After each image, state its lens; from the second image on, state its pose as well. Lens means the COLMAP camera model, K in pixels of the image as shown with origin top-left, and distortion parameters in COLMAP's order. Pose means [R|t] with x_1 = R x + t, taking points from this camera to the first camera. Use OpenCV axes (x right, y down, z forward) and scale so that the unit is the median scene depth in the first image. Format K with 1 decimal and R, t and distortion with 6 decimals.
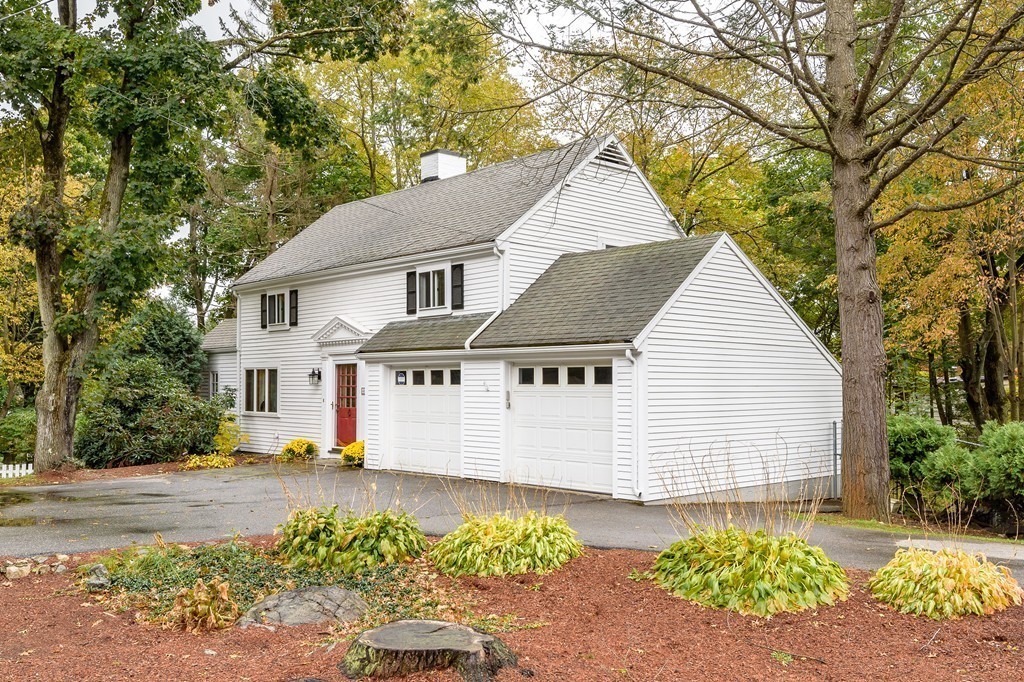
lens RADIAL K [[903.8, 0, 512.0], [0, 903.8, 341.0], [0, 0, 1]] dist [-0.065126, -0.003004]
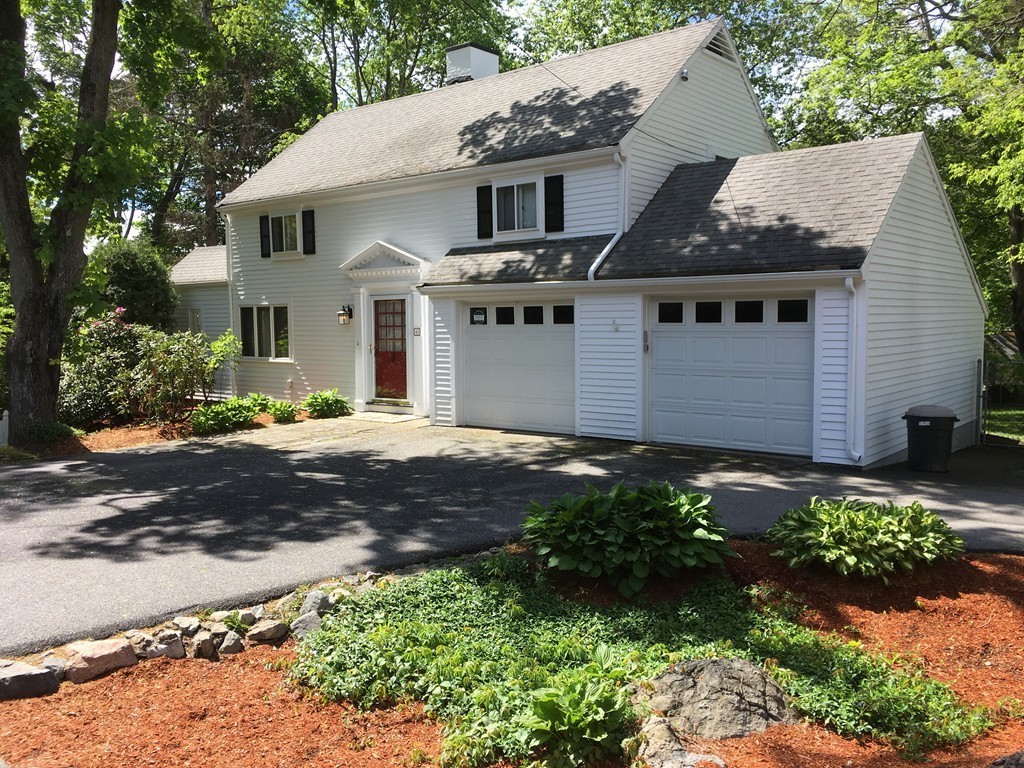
lens RADIAL K [[876.4, 0, 512.0], [0, 876.4, 384.0], [0, 0, 1]] dist [-0.007286, -0.009707]
pose [[0.992125, -0.015801, 0.124254, -0.198880], [0.001228, 0.993191, 0.116492, 0.009471], [-0.125249, -0.115422, 0.985389, 0.206135]]
